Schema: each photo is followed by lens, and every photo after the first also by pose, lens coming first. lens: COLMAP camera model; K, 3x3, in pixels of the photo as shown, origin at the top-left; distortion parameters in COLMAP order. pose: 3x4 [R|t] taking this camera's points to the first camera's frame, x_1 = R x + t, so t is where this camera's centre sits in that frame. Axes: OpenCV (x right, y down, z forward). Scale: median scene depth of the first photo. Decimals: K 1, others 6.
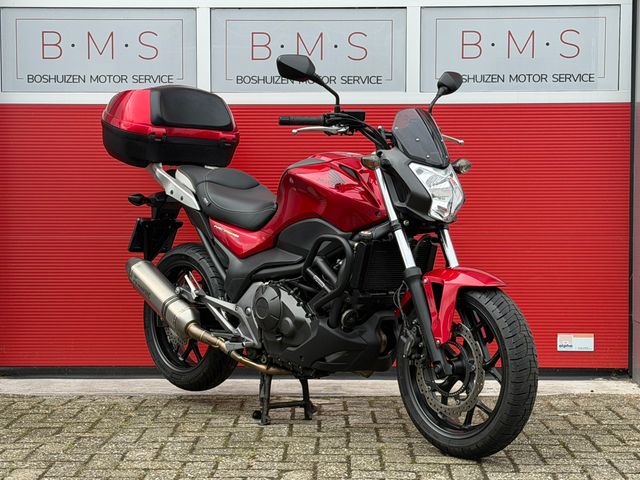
lens RADIAL K [[1322.1, 0, 320.9], [0, 1322.1, 264.7], [0, 0, 1]] dist [0.131595, 0.000000]
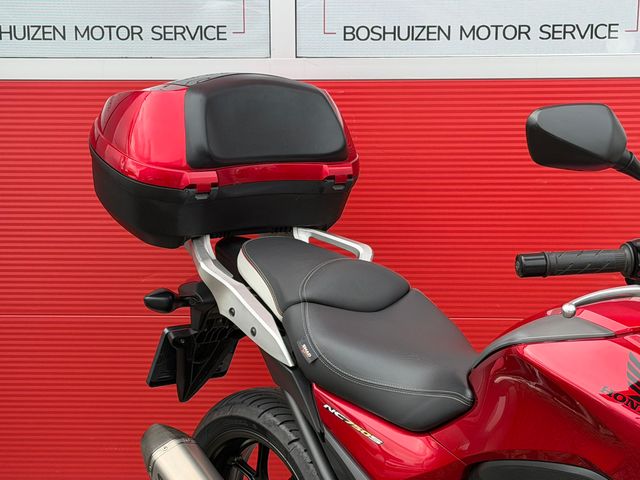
lens RADIAL K [[1322.1, 0, 312.4], [0, 1322.1, 260.0], [0, 0, 1]] dist [0.131595, 0.000000]
pose [[0.999380, 0.000154, -0.035202, -0.069212], [0.004416, 0.991542, 0.129712, -0.142897], [0.034925, -0.129787, 0.990927, 0.547853]]
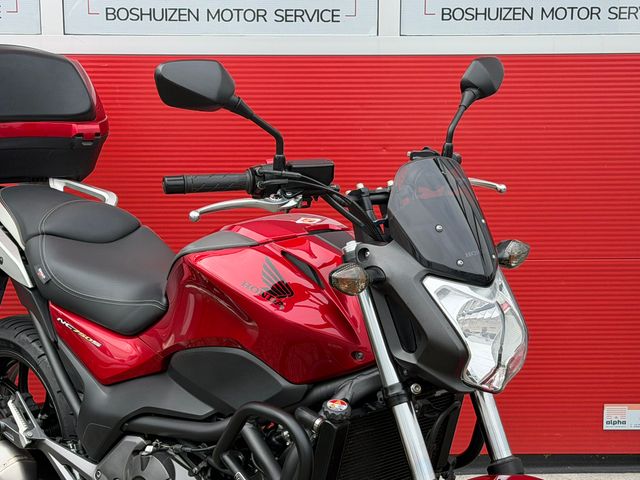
lens RADIAL K [[1322.1, 0, 324.2], [0, 1322.1, 258.2], [0, 0, 1]] dist [0.131595, 0.000000]
pose [[0.998001, -0.009982, 0.062403, -0.002114], [0.001611, 0.991144, 0.132784, -0.131634], [-0.063176, -0.132418, 0.989179, 0.439180]]
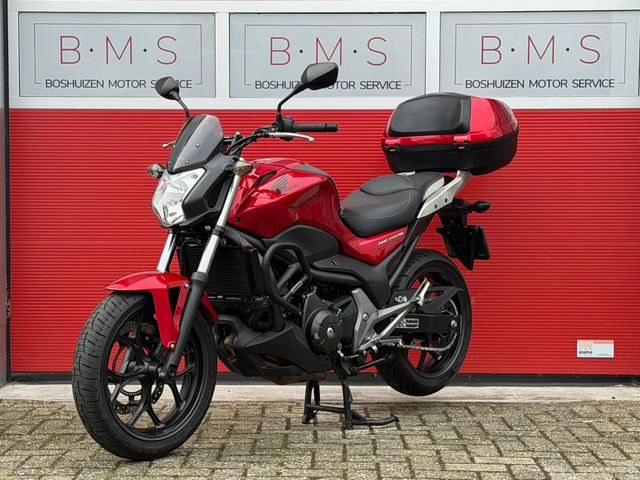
lens RADIAL K [[1322.1, 0, 318.6], [0, 1322.1, 266.0], [0, 0, 1]] dist [0.131595, 0.000000]
pose [[0.999996, 0.001357, 0.002616, -0.022356], [-0.001349, 0.999995, -0.002940, -0.000480], [-0.002620, 0.002936, 0.999992, 0.004479]]
